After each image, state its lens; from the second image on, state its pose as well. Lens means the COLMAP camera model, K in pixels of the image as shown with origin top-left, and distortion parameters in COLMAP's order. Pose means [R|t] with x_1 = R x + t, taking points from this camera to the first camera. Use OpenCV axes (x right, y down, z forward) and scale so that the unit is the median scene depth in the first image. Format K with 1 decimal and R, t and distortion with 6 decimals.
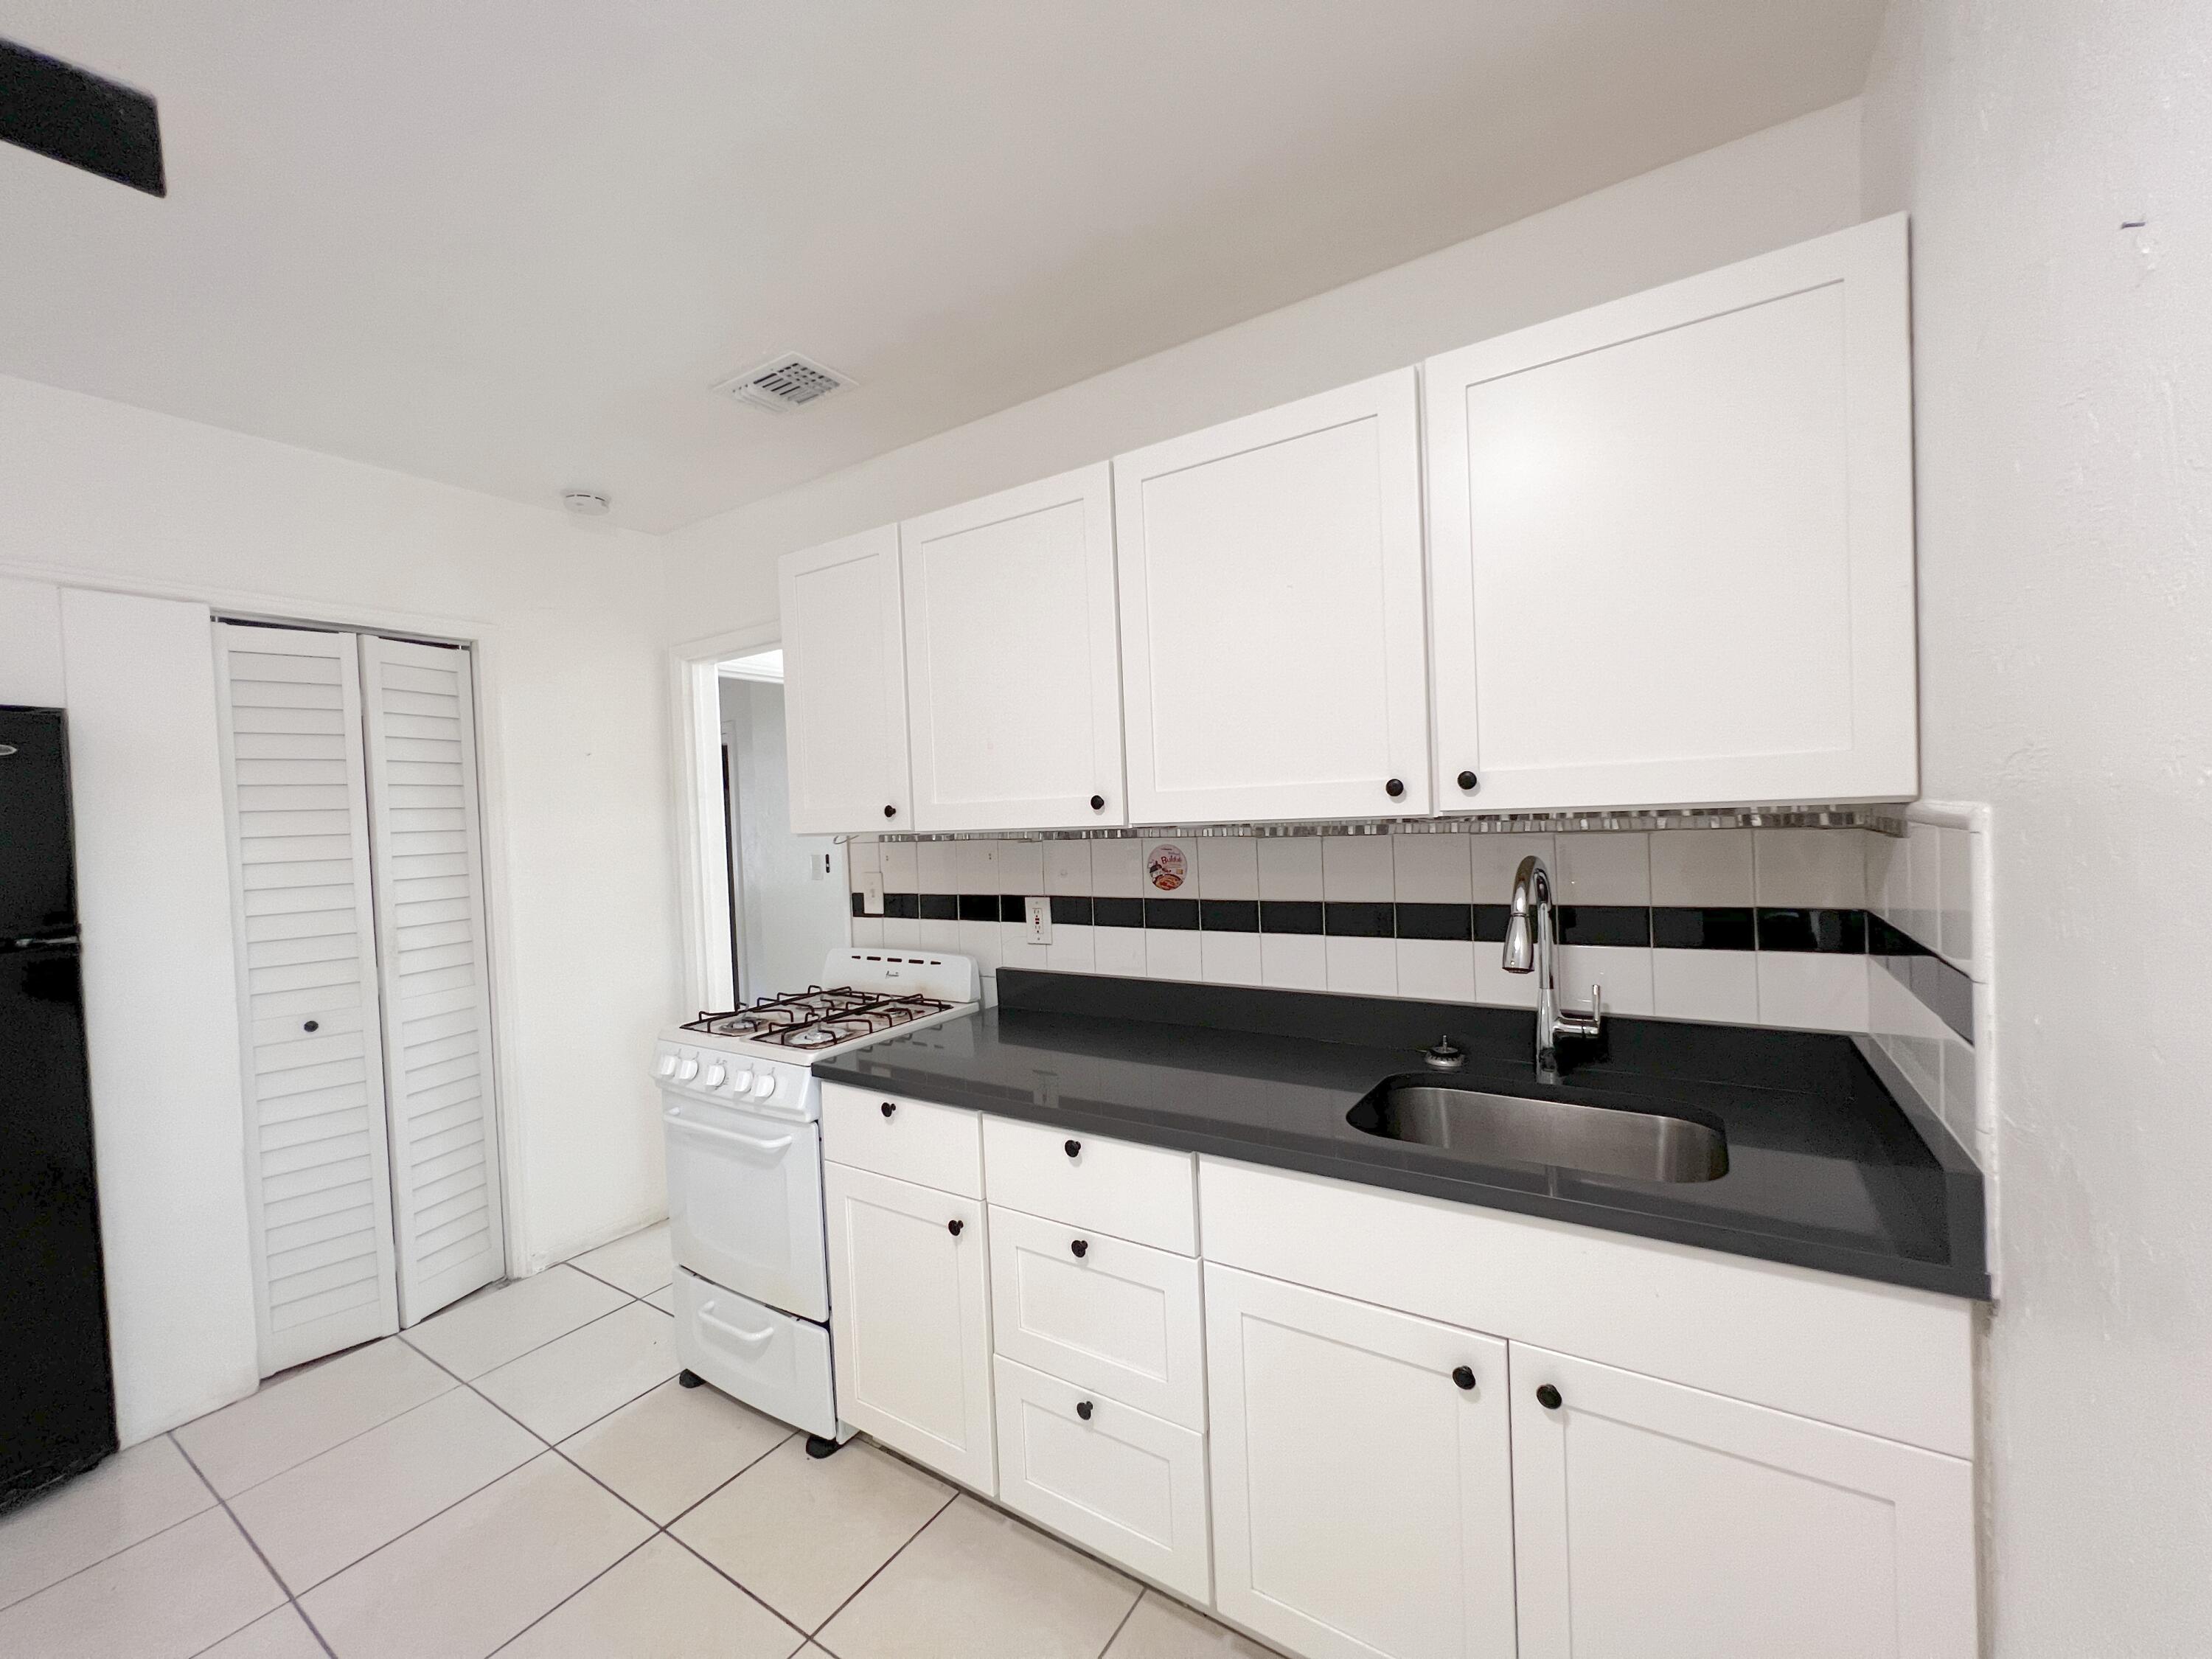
lens RADIAL K [[891.1, 0, 1108.7], [0, 891.1, 837.1], [0, 0, 1]] dist [-0.002483, 0.000760]
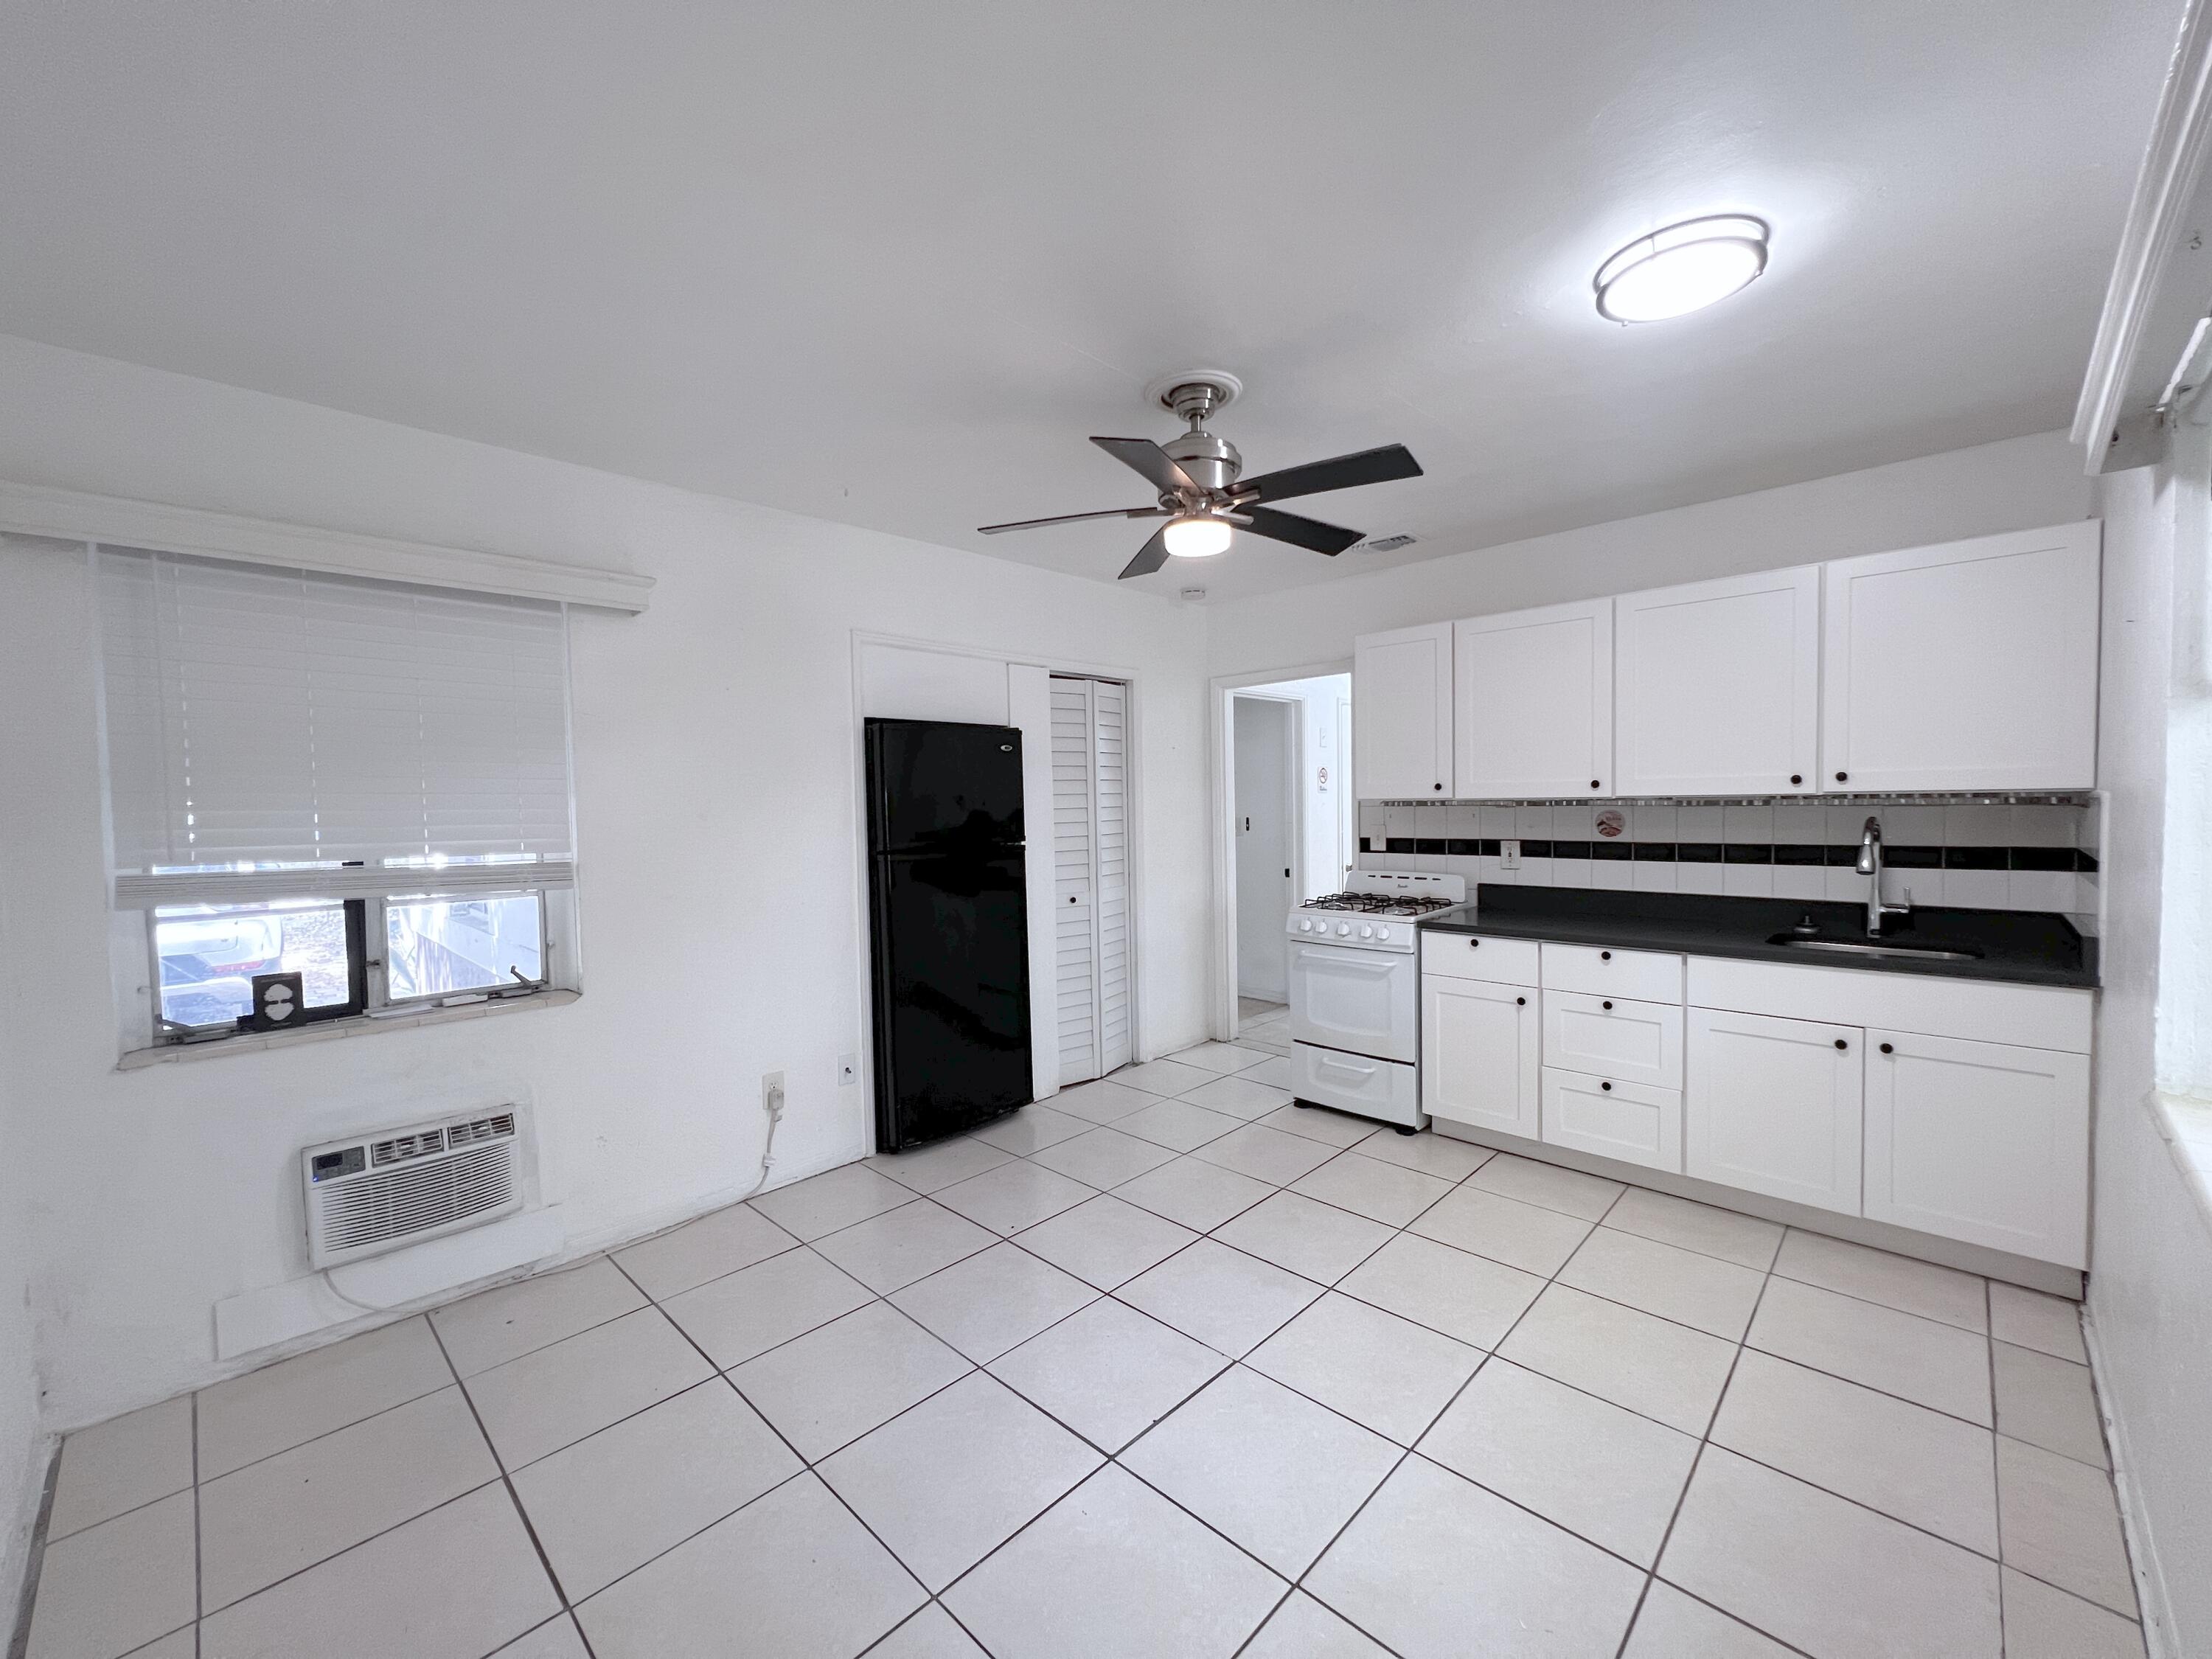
lens RADIAL K [[891.1, 0, 1108.7], [0, 891.1, 837.1], [0, 0, 1]] dist [-0.002483, 0.000760]
pose [[0.981497, 0.029102, -0.189254, -0.661934], [-0.024656, 0.999363, 0.025807, 0.048878], [0.189884, -0.020664, 0.981589, -1.016433]]
